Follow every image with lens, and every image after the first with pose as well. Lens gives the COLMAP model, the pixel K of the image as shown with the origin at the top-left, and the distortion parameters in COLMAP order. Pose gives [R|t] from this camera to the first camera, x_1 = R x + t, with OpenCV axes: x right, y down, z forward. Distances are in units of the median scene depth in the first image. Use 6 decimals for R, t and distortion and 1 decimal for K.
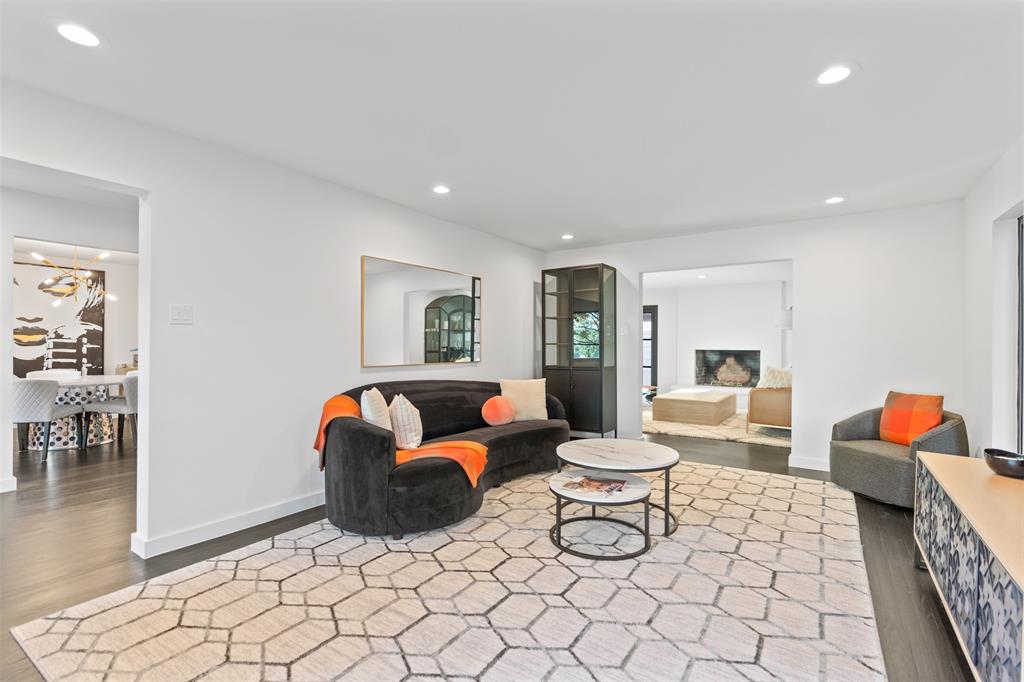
lens RADIAL K [[466.2, 0, 514.9], [0, 466.2, 346.8], [0, 0, 1]] dist [-0.007174, -0.000089]
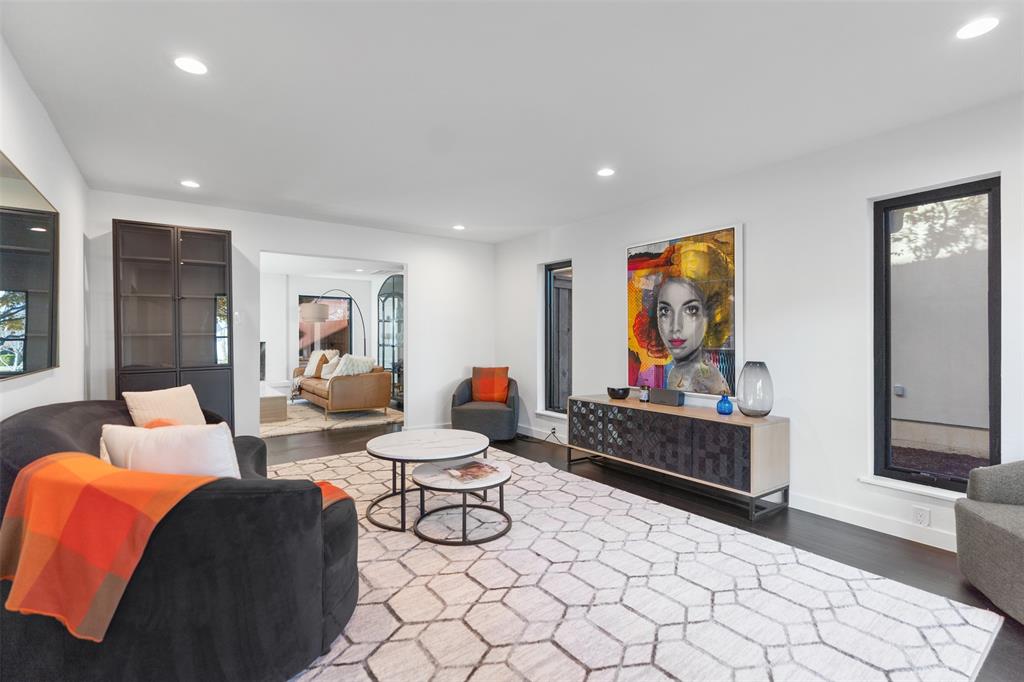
lens RADIAL K [[466.4, 0, 511.6], [0, 466.4, 344.9], [0, 0, 1]] dist [-0.002913, 0.000529]
pose [[0.330404, -0.020300, 0.943621, -0.767521], [0.008748, 0.999792, 0.018445, -0.000070], [-0.943799, 0.002160, 0.330512, 0.583914]]
